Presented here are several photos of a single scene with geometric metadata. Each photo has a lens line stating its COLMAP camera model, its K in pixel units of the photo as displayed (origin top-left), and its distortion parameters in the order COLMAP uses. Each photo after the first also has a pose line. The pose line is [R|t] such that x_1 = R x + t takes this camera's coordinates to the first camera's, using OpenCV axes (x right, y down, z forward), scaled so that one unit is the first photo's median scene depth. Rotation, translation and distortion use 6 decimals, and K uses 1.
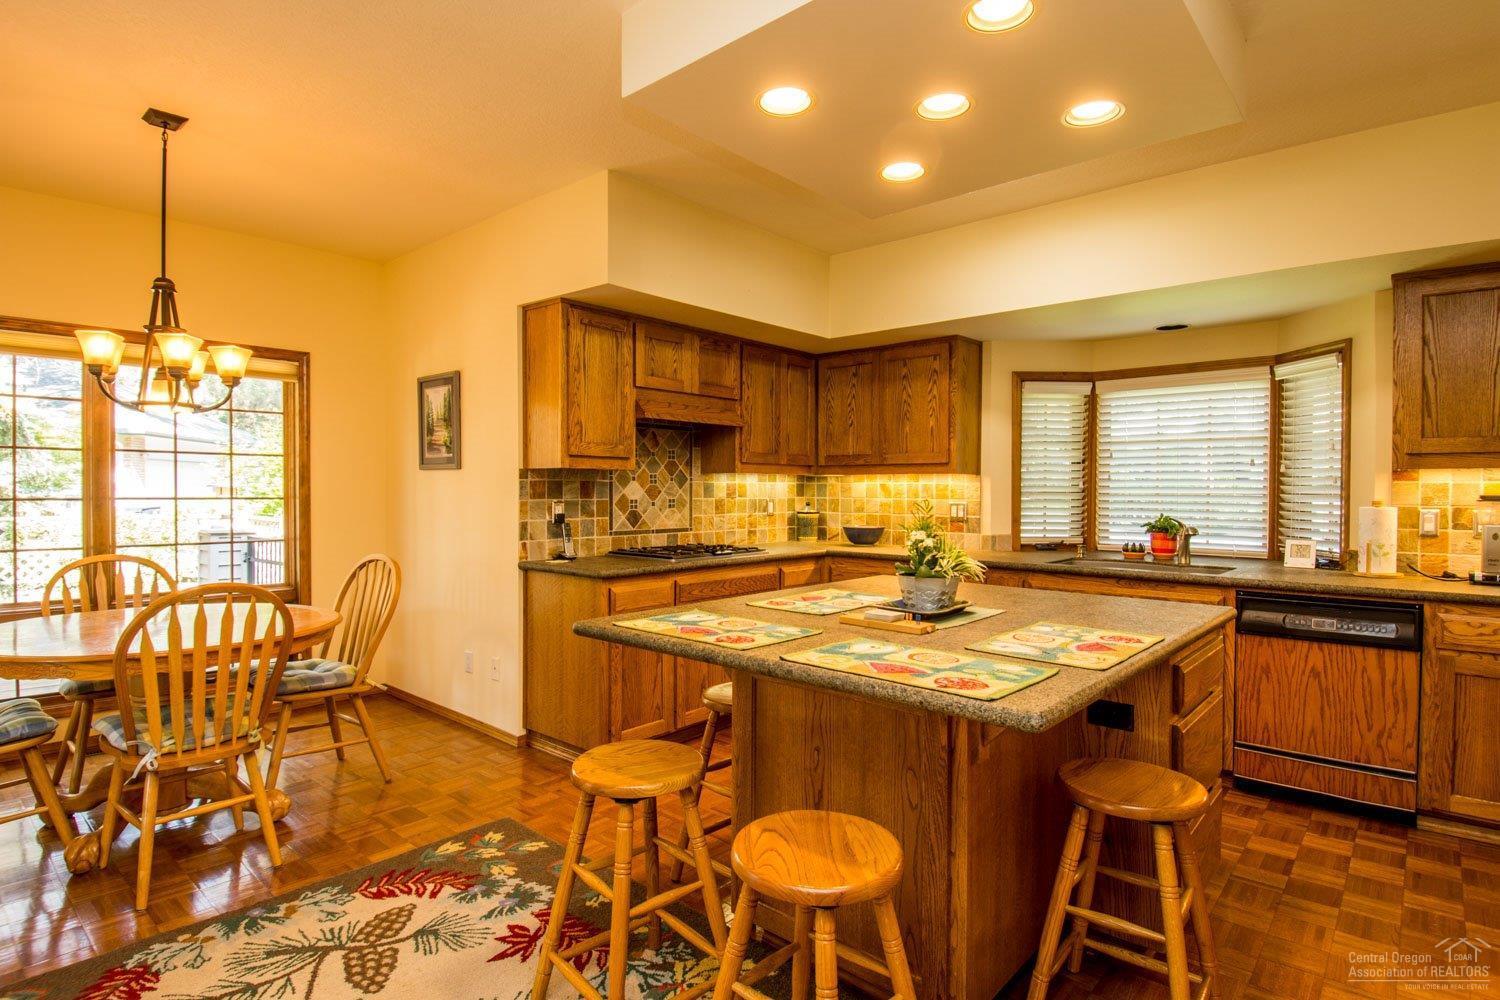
lens RADIAL K [[793.2, 0, 749.3], [0, 793.2, 462.2], [0, 0, 1]] dist [0.034090, -0.039126]
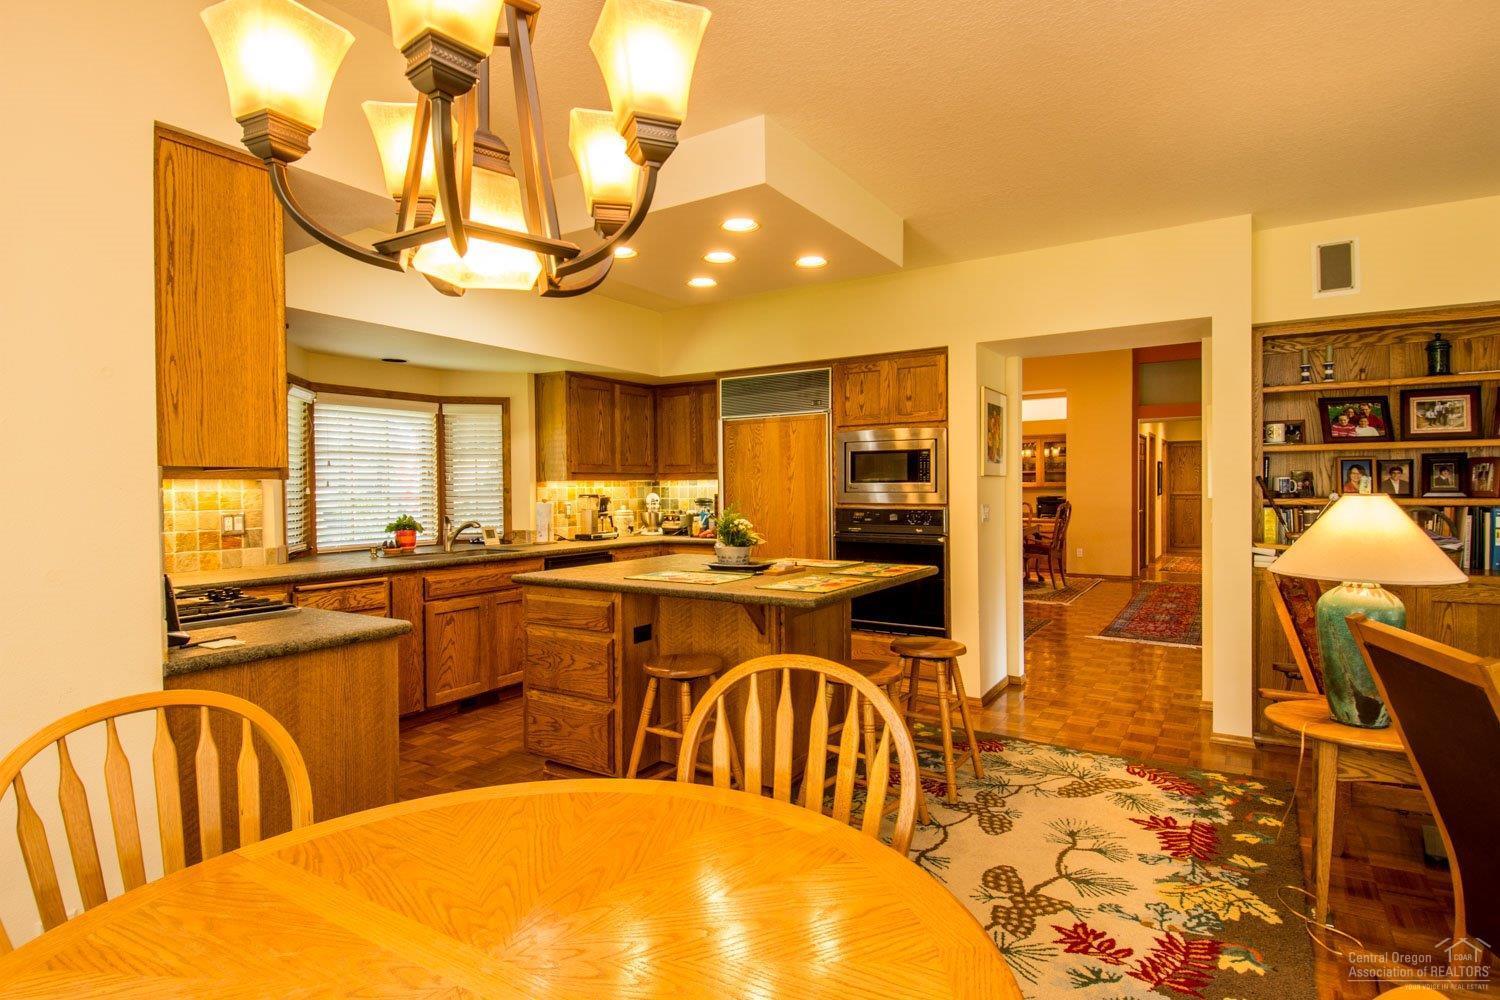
lens RADIAL K [[793.2, 0, 749.3], [0, 793.2, 462.2], [0, 0, 1]] dist [0.034090, -0.039126]
pose [[-0.154401, 0.028744, 0.987590, -0.763520], [-0.023578, 0.999185, -0.032768, 0.012403], [-0.987727, -0.028345, -0.153597, 0.674047]]
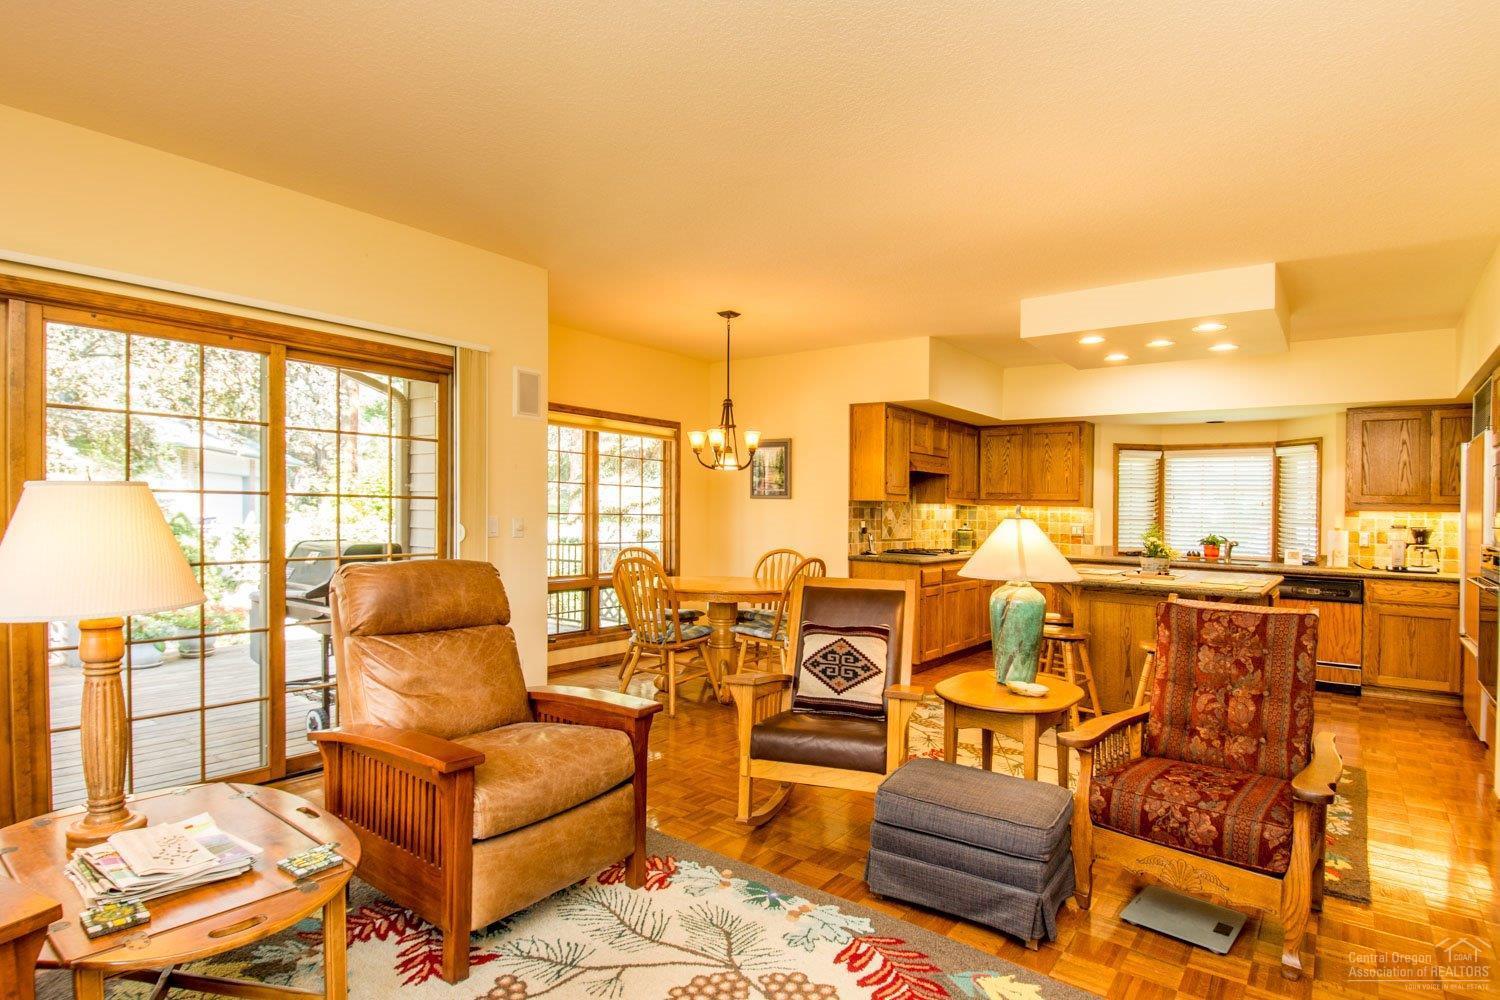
lens RADIAL K [[793.2, 0, 749.3], [0, 793.2, 462.2], [0, 0, 1]] dist [0.034090, -0.039126]
pose [[0.997609, 0.021759, 0.065590, -0.563398], [-0.020111, 0.999468, -0.025678, -0.022806], [-0.066114, 0.024298, 0.997516, -0.613352]]
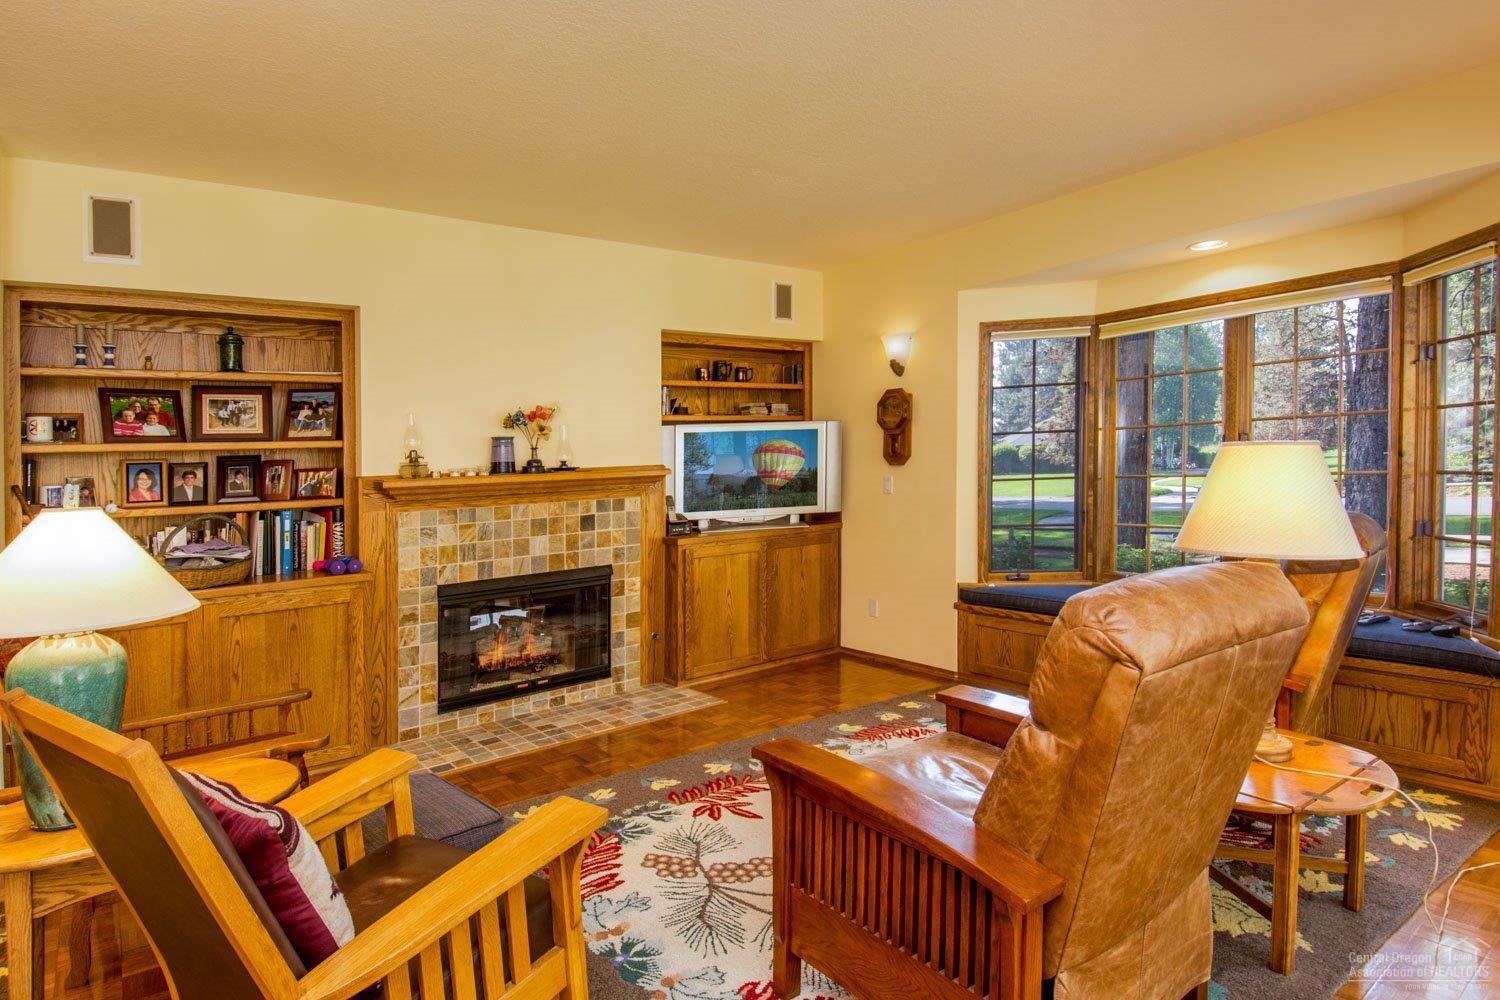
lens RADIAL K [[793.2, 0, 749.3], [0, 793.2, 462.2], [0, 0, 1]] dist [0.034090, -0.039126]
pose [[-0.979381, 0.035726, 0.198836, -0.678560], [0.029502, 0.998980, -0.034175, 0.004485], [-0.199854, -0.027604, -0.979437, 0.427949]]
